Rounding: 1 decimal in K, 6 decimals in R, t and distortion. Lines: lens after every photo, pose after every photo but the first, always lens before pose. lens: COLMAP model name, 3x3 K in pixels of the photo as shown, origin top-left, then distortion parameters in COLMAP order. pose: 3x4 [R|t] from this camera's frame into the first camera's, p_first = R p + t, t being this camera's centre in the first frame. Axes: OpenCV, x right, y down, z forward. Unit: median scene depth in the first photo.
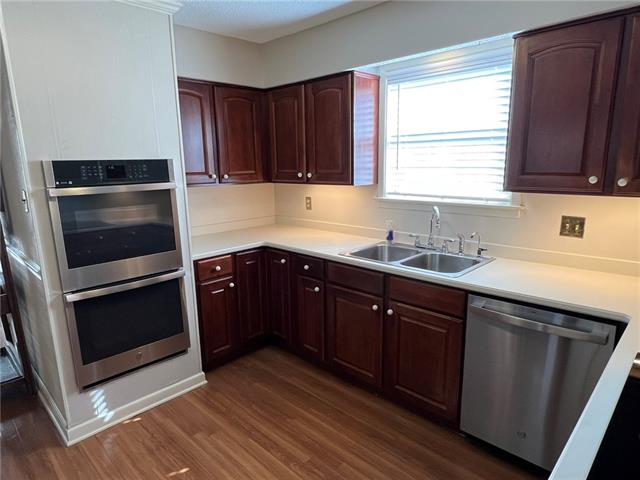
lens RADIAL K [[397.3, 0, 316.6], [0, 397.3, 245.0], [0, 0, 1]] dist [0.002446, -0.002018]
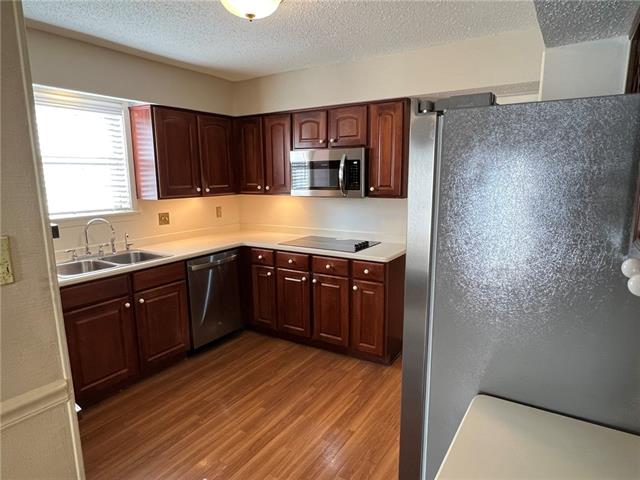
lens RADIAL K [[397.3, 0, 319.1], [0, 397.3, 241.5], [0, 0, 1]] dist [0.002446, -0.002018]
pose [[-0.215703, -0.141030, 0.966221, -0.972612], [0.211274, 0.959335, 0.187190, -0.108701], [-0.953329, 0.244515, -0.177135, 0.570811]]
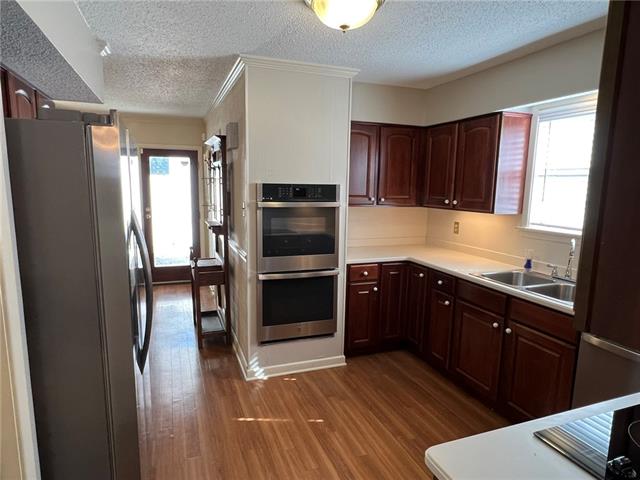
lens RADIAL K [[397.3, 0, 318.8], [0, 397.3, 242.7], [0, 0, 1]] dist [0.002446, -0.002018]
pose [[0.907809, 0.097028, -0.408005, 0.118556], [-0.121589, 0.991976, -0.034633, 0.026577], [0.401371, 0.081049, 0.912323, -0.195345]]
